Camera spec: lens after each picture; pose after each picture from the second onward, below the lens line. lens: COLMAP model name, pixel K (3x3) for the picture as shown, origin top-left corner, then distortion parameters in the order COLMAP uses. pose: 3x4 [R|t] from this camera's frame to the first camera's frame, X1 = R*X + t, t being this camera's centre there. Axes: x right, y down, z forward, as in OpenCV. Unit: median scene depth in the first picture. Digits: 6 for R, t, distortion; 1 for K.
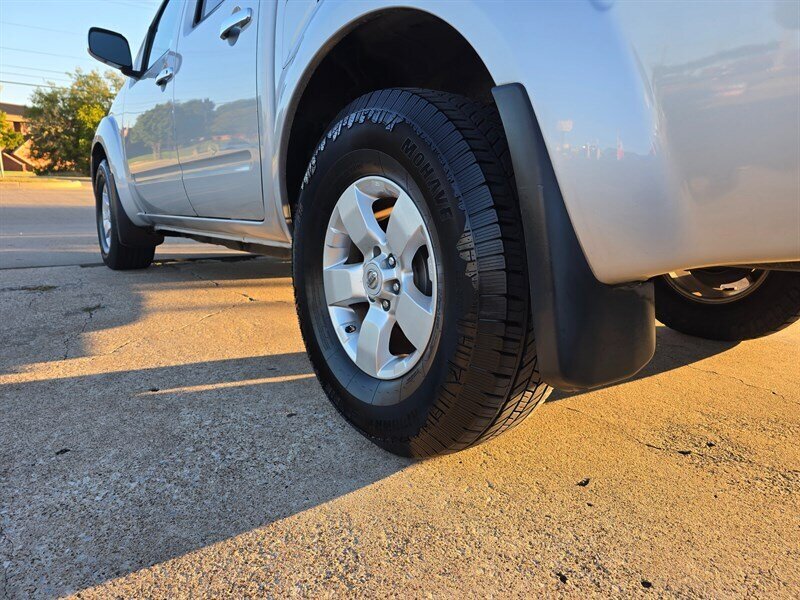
lens RADIAL K [[541.5, 0, 401.5], [0, 541.5, 296.4], [0, 0, 1]] dist [0.066485, -0.064969]
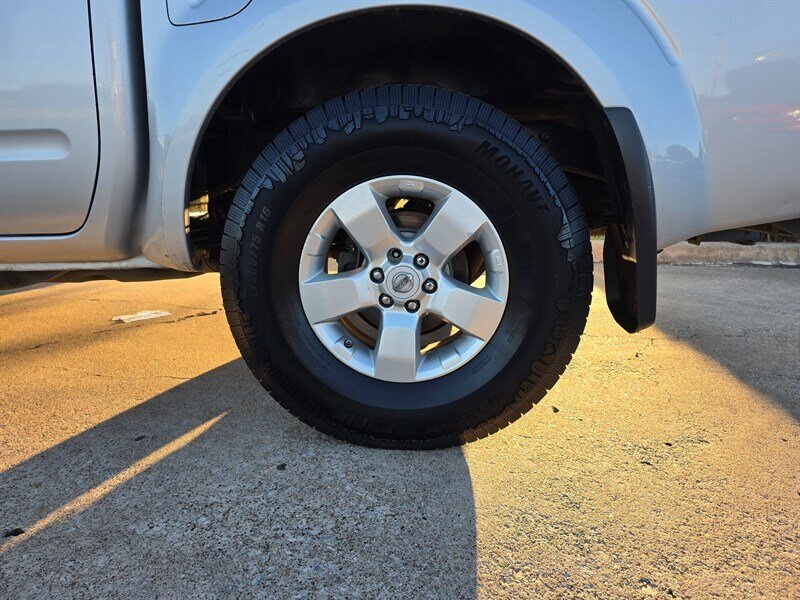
lens RADIAL K [[541.5, 0, 401.5], [0, 541.5, 296.4], [0, 0, 1]] dist [0.066485, -0.064969]
pose [[0.639180, -0.166166, 0.750891, -0.802615], [0.150009, 0.984563, 0.090184, -0.097355], [-0.754285, 0.054996, 0.654239, 0.385540]]
